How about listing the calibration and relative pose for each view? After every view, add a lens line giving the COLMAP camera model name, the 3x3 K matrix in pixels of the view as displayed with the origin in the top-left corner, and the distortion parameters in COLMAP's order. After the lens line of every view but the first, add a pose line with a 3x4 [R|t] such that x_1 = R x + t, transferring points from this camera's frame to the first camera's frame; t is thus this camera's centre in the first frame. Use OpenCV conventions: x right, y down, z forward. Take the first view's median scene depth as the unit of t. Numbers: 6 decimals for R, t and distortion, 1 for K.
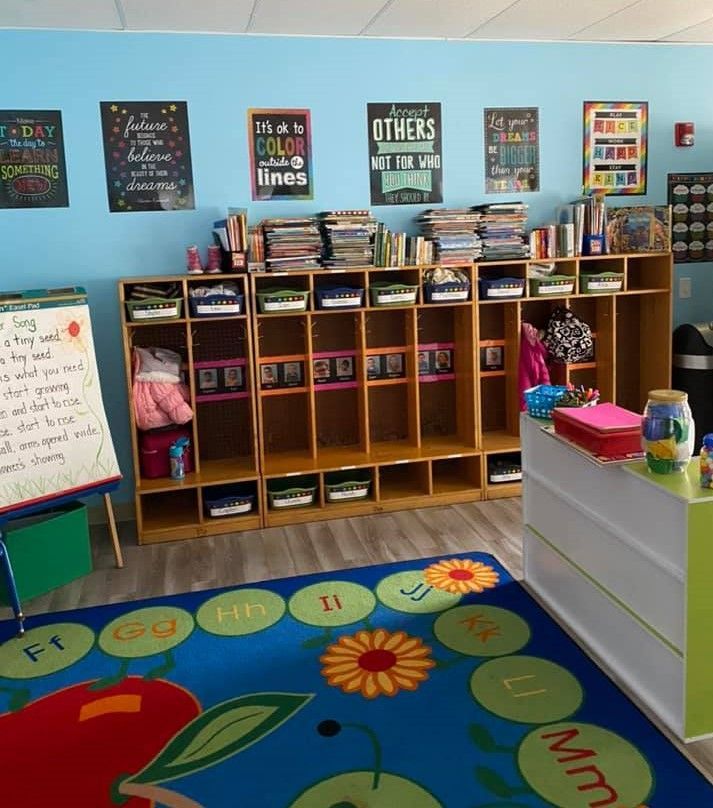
lens RADIAL K [[735.5, 0, 356.9], [0, 735.5, 321.7], [0, 0, 1]] dist [-0.003115, -0.006509]
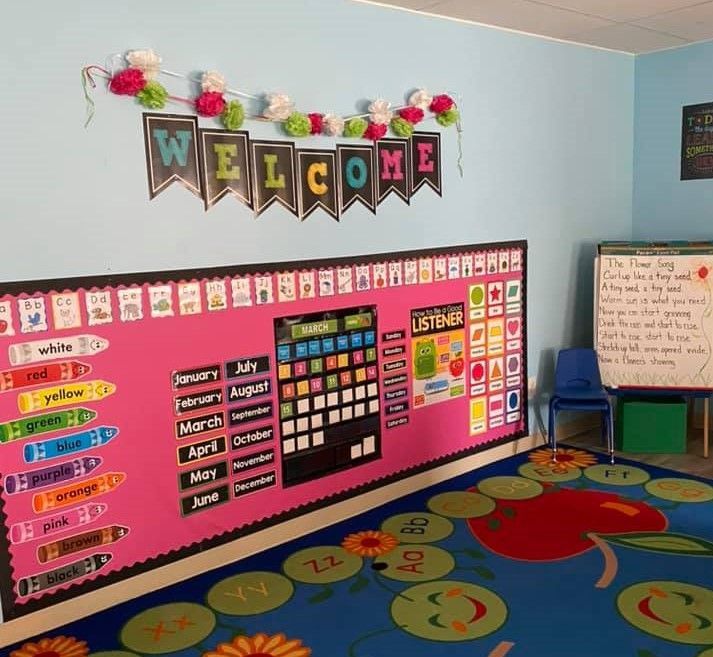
lens RADIAL K [[753.8, 0, 357.5], [0, 753.8, 344.4], [0, 0, 1]] dist [0.249715, -0.580965]
pose [[0.463371, 0.169023, -0.869896, 0.582123], [-0.094552, 0.985468, 0.141113, -0.000104], [0.881106, 0.016862, 0.472619, -0.210438]]
